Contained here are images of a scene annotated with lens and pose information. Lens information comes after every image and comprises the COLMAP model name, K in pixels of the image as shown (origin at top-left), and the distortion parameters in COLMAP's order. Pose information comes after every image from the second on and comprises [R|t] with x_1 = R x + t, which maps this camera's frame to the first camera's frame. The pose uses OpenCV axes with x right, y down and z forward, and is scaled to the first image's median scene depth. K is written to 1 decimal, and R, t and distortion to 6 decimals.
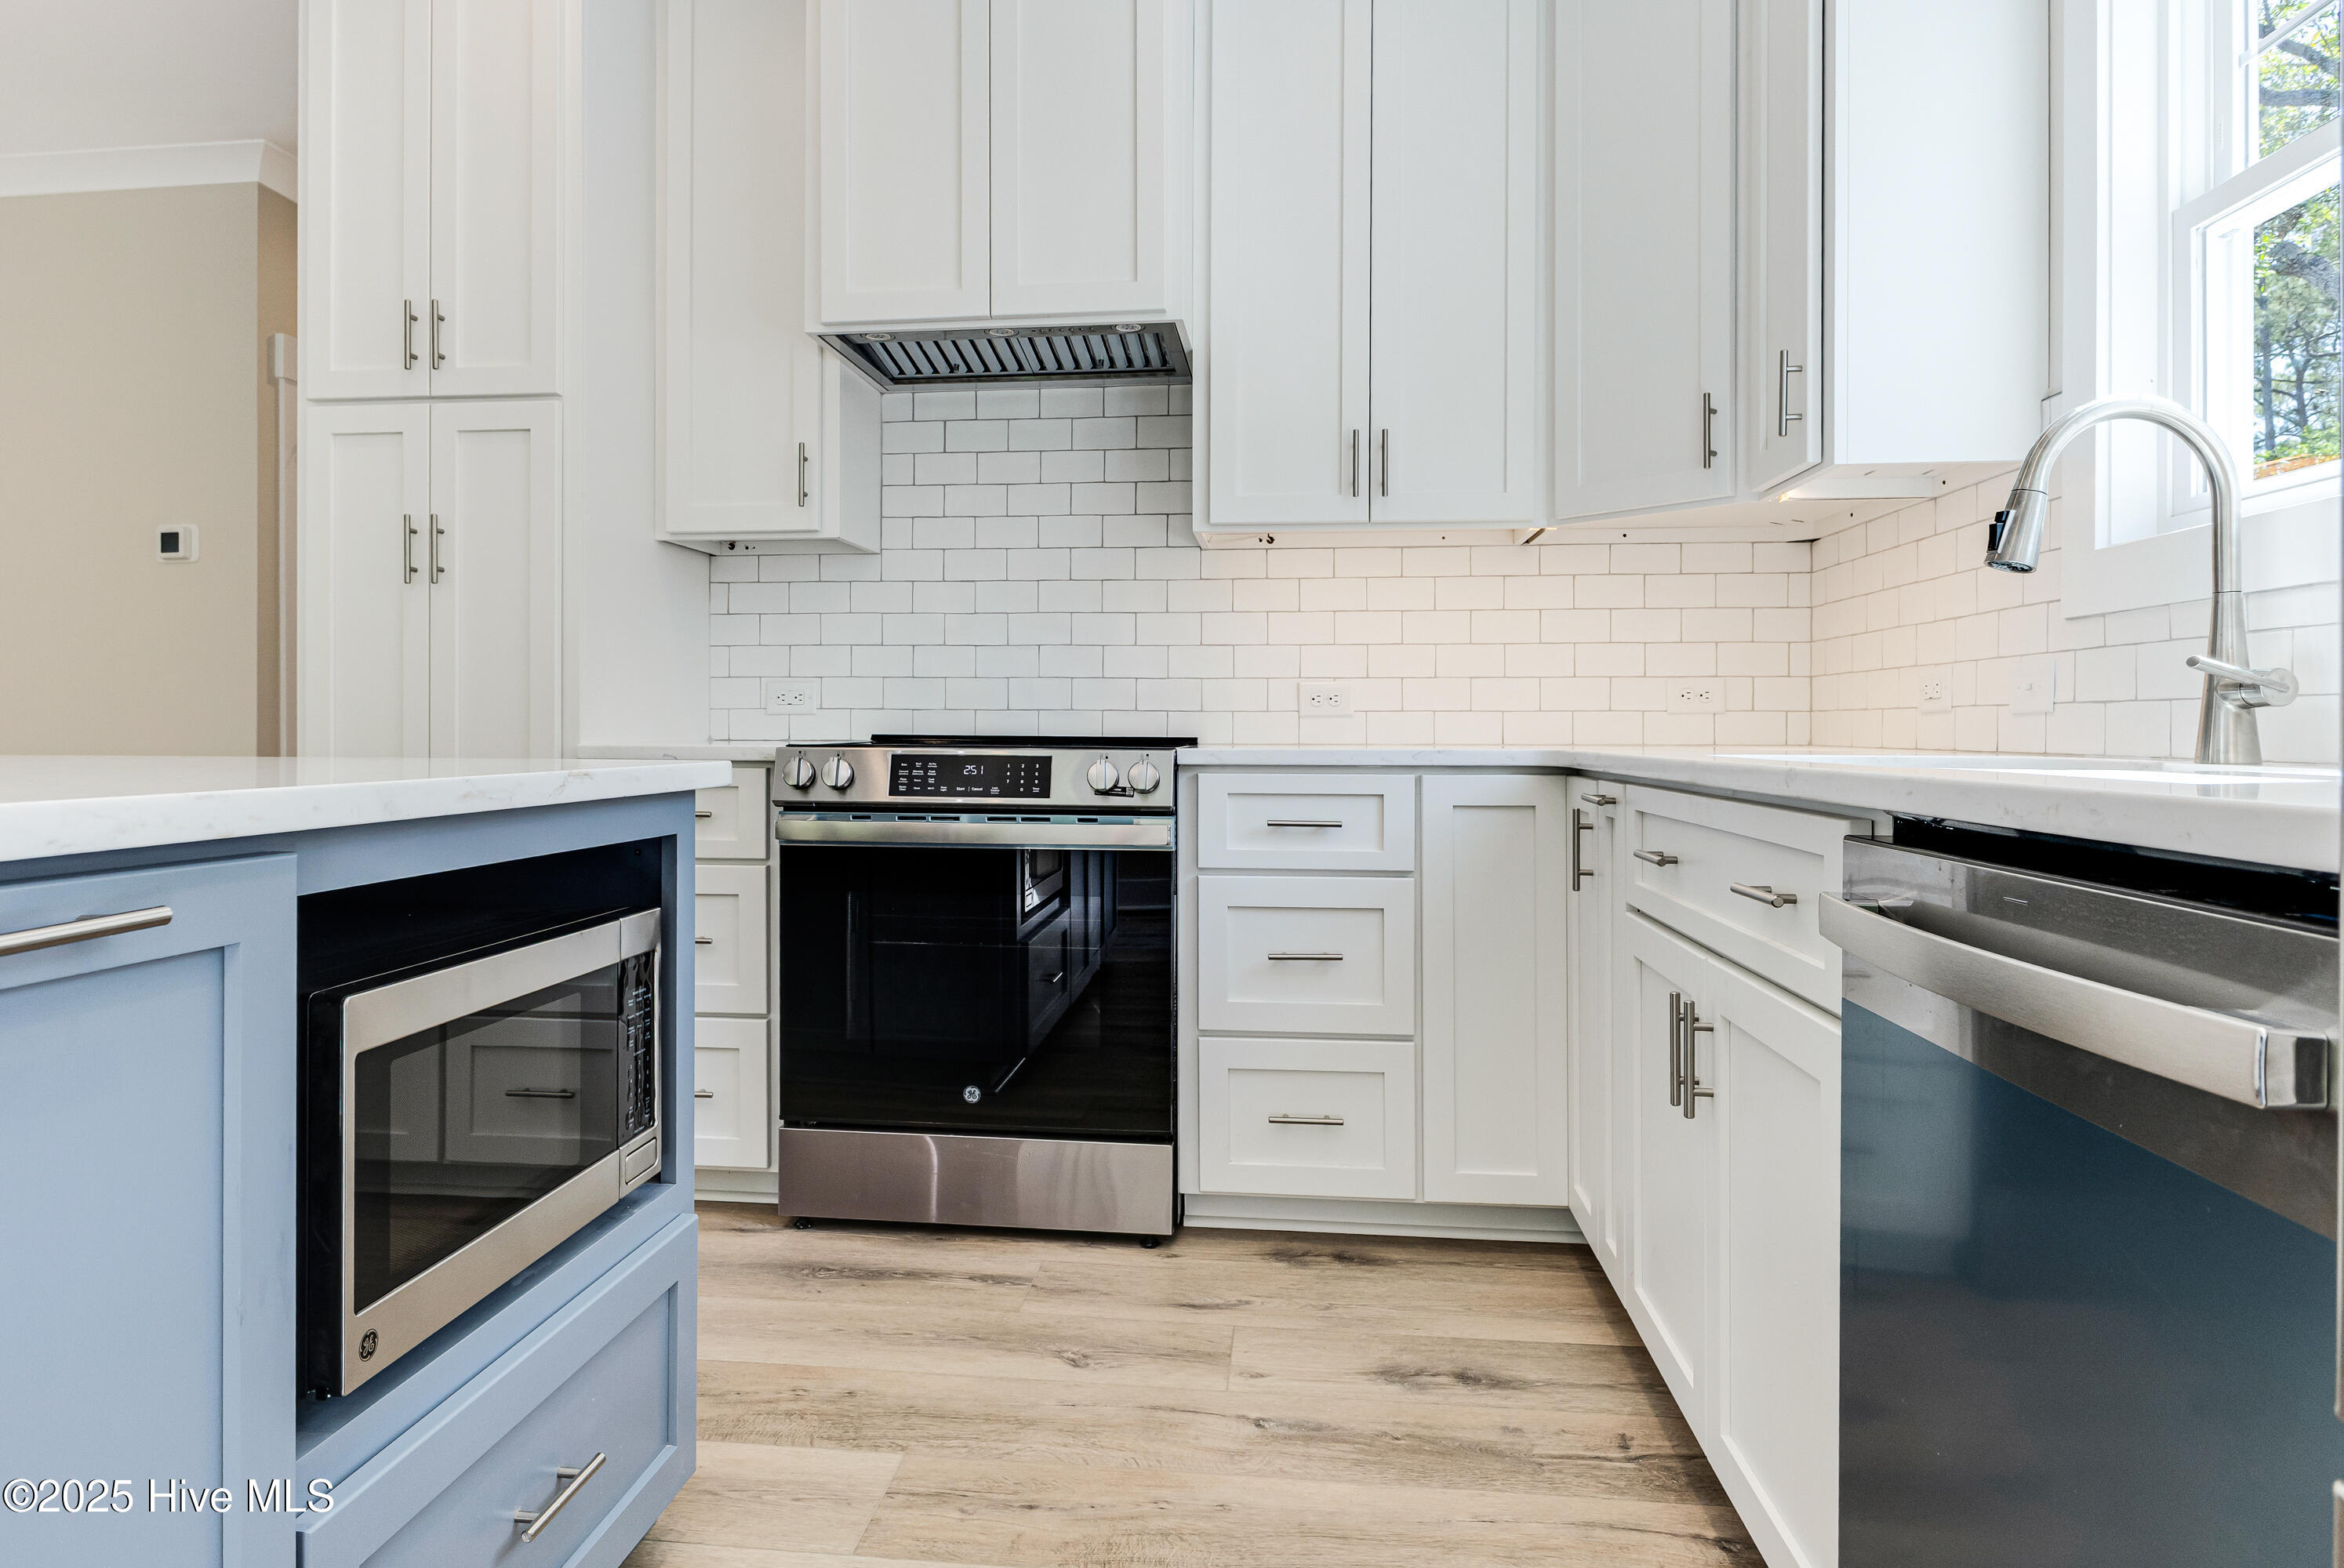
lens RADIAL K [[1407.4, 0, 1117.8], [0, 1407.4, 716.8], [0, 0, 1]] dist [-0.003229, -0.001547]
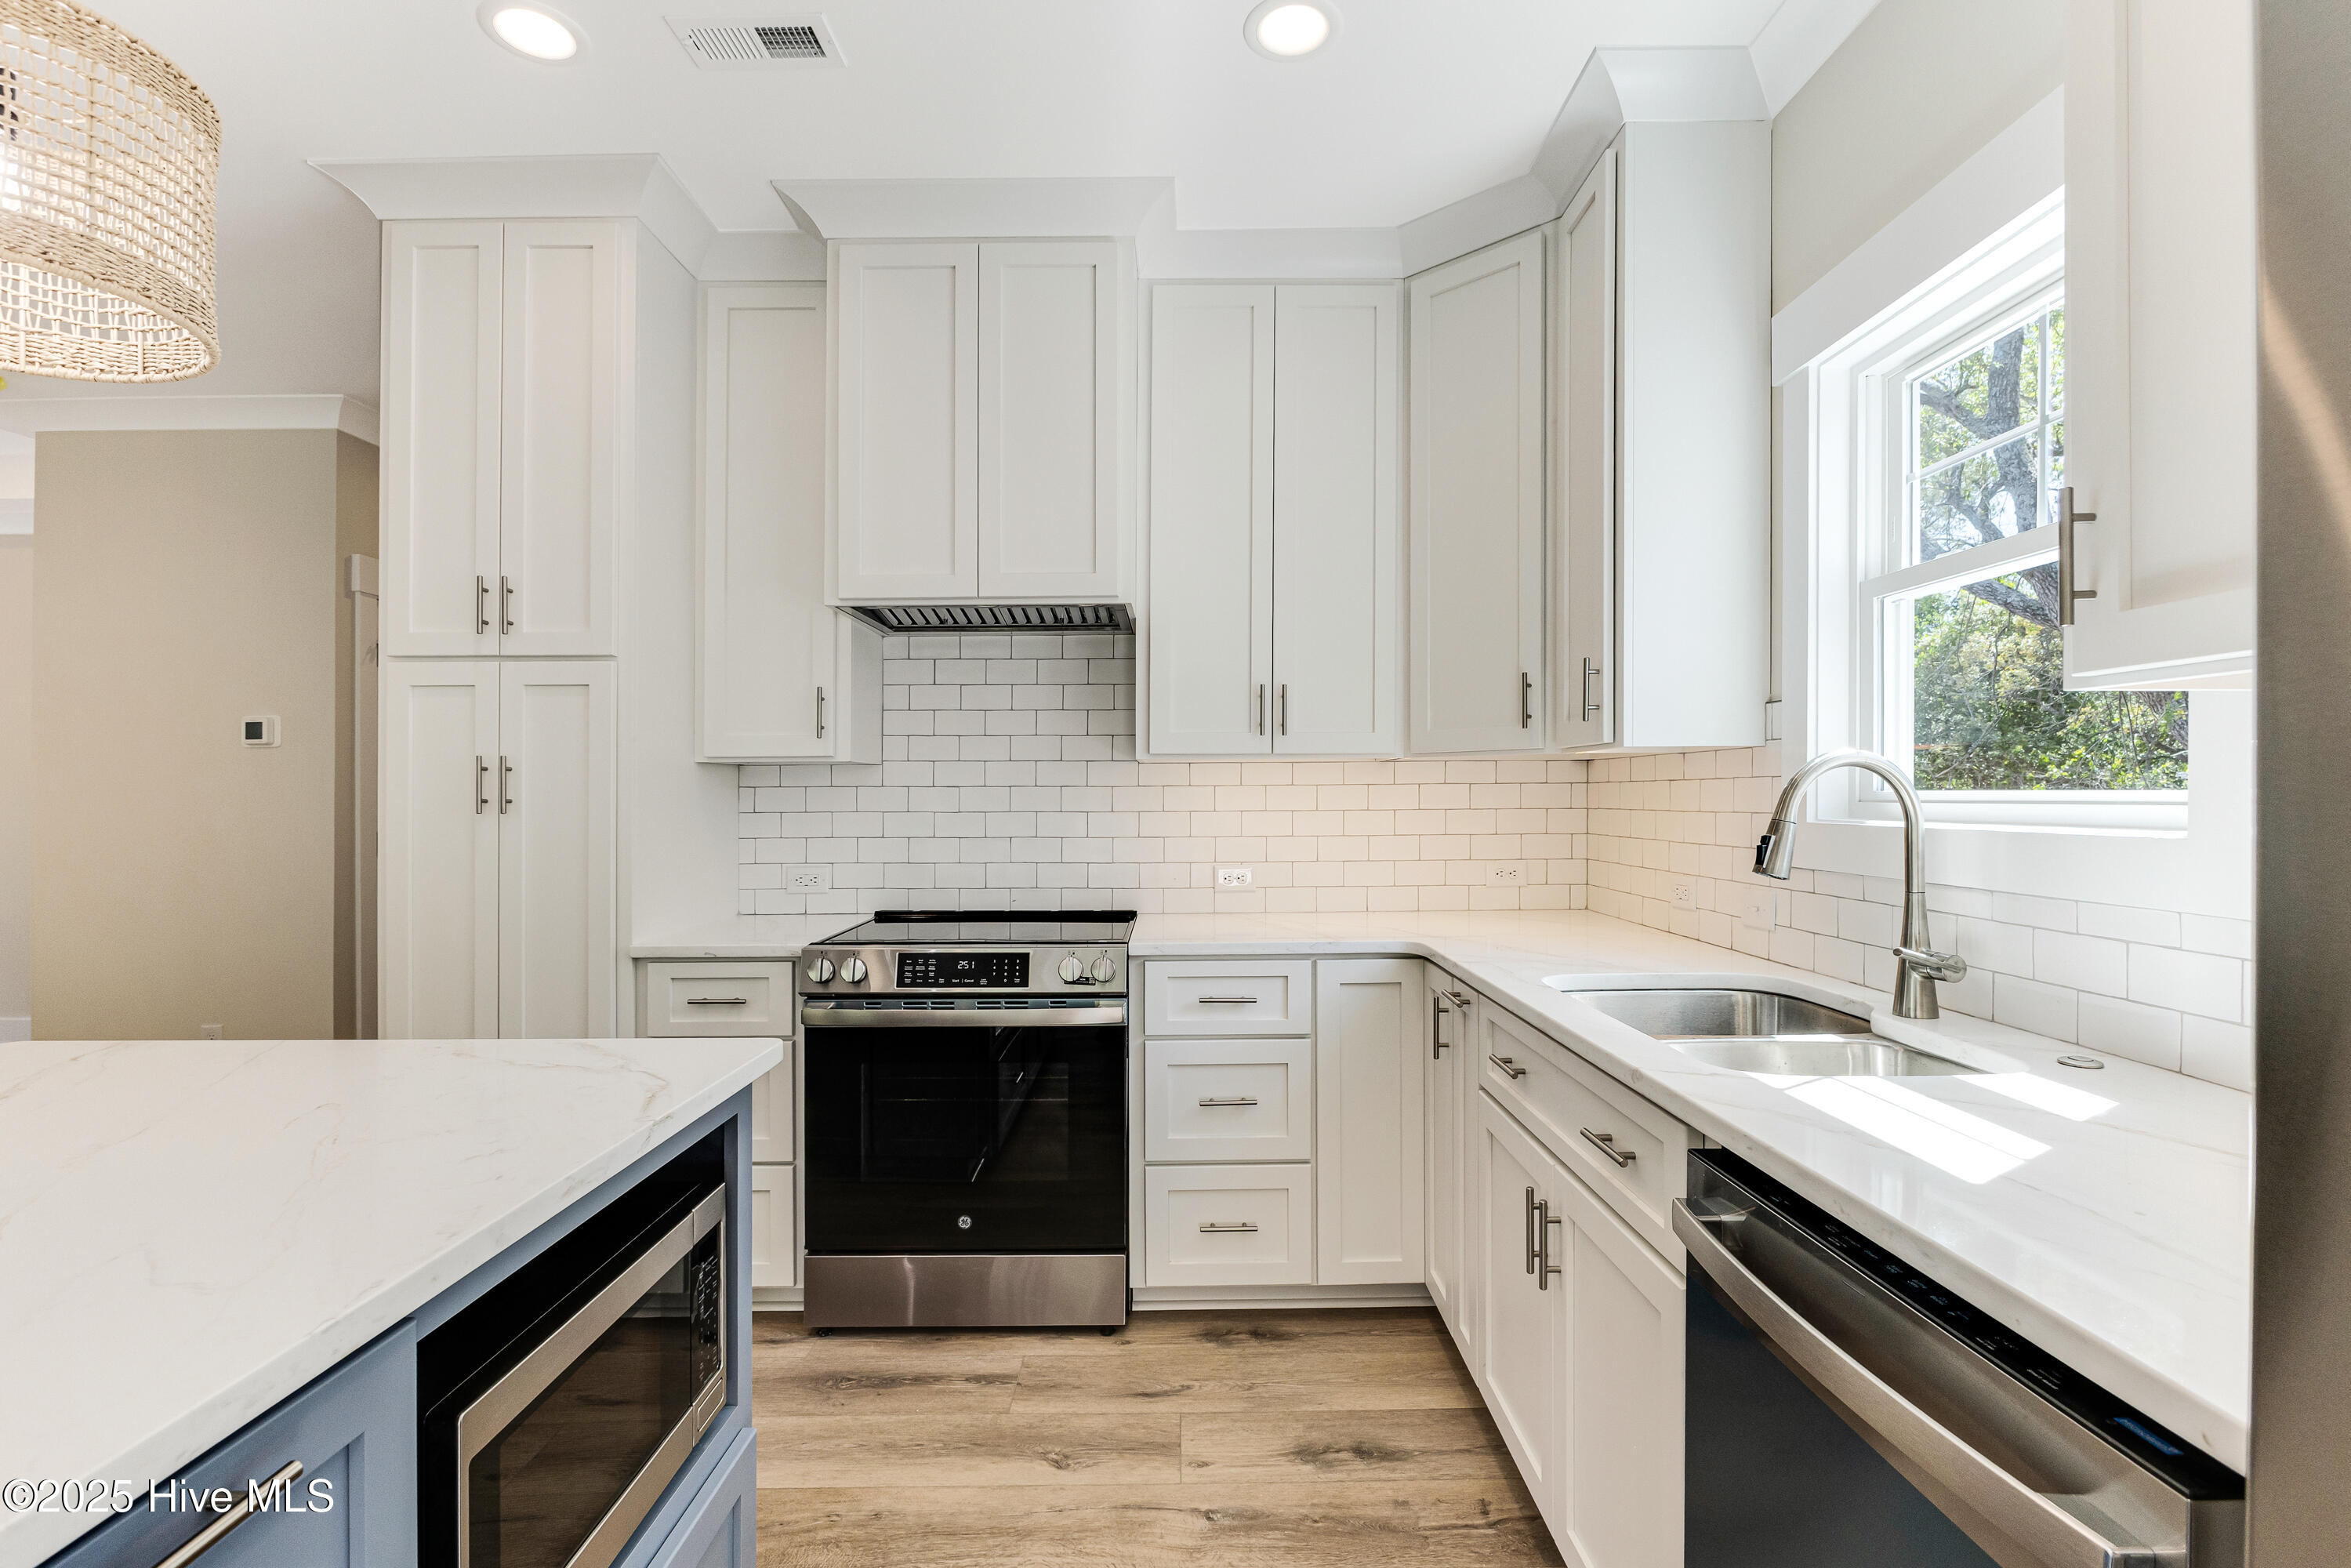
lens RADIAL K [[1070.3, 0, 1185.3], [0, 1070.3, 789.8], [0, 0, 1]] dist [-0.019316, 0.006835]
pose [[0.991188, -0.001314, 0.132454, -0.035413], [0.002112, 0.999980, -0.005884, -0.111615], [-0.132444, 0.006112, 0.991172, 0.035961]]
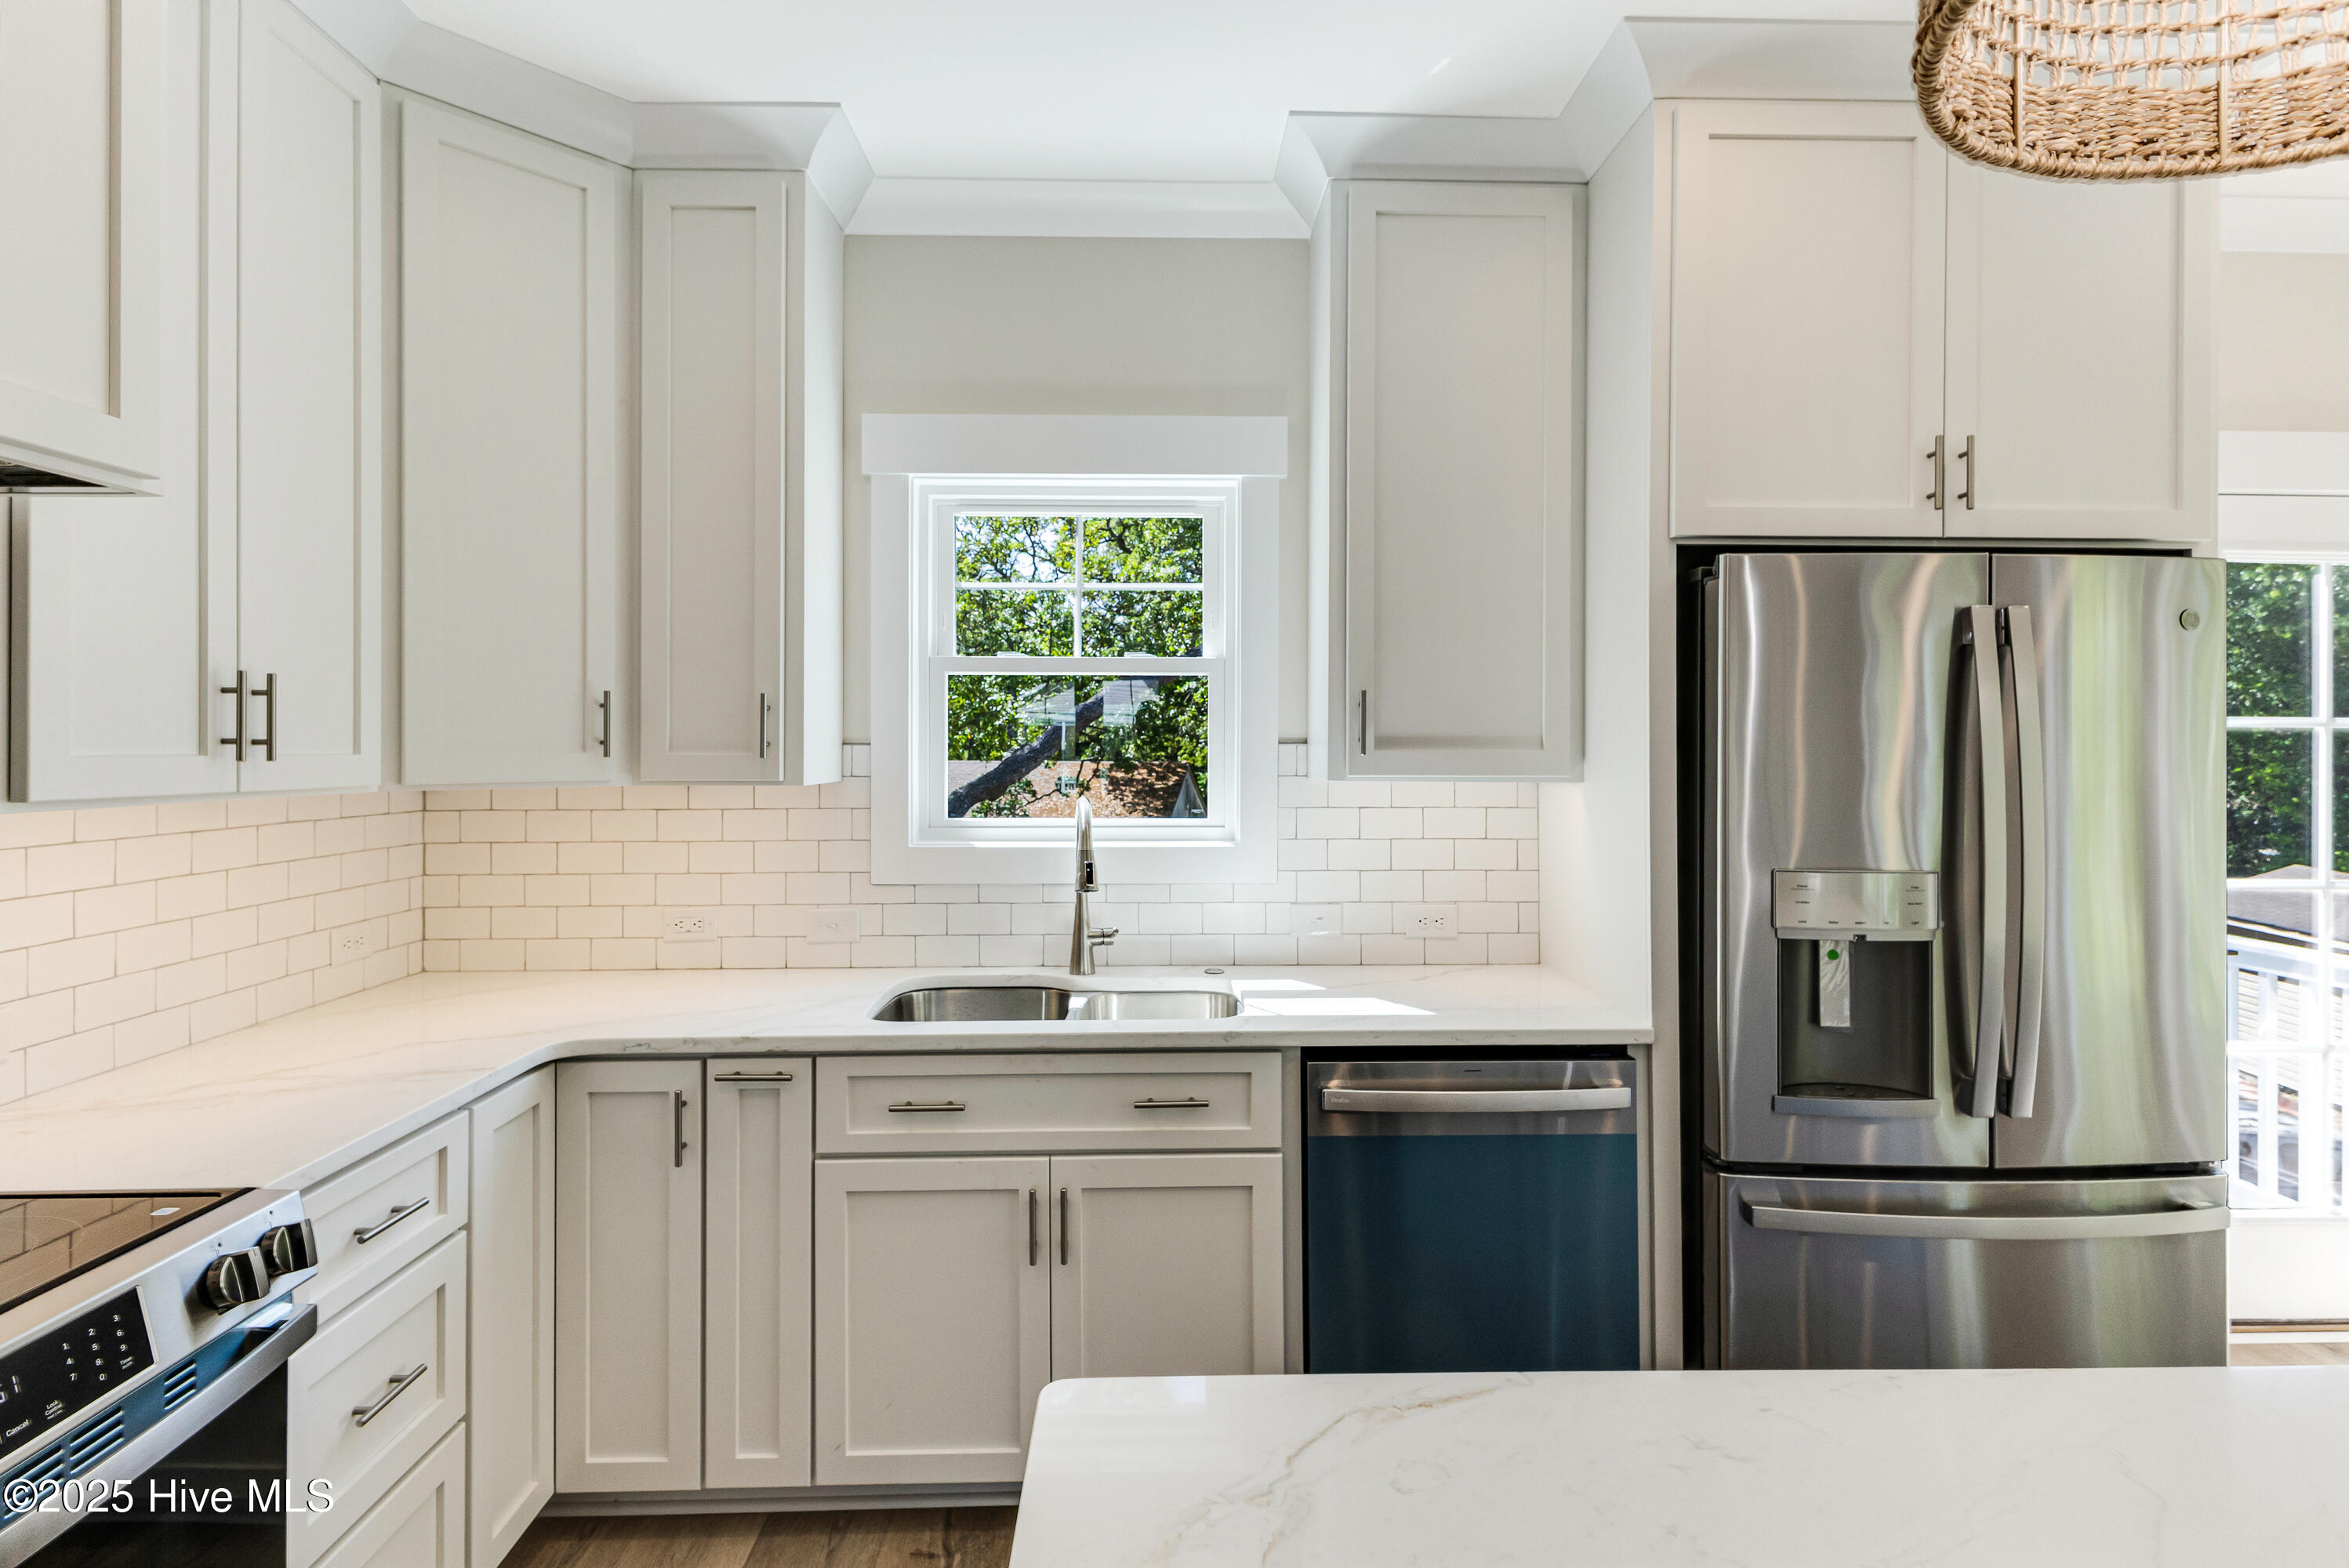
lens RADIAL K [[1137.6, 0, 1174.5], [0, 1137.6, 738.4], [0, 0, 1]] dist [0.000736, -0.000048]
pose [[-0.148033, 0.010339, 0.988928, -0.543681], [0.000416, 0.999946, -0.010392, -0.179114], [-0.988982, -0.001127, -0.148029, 0.669676]]
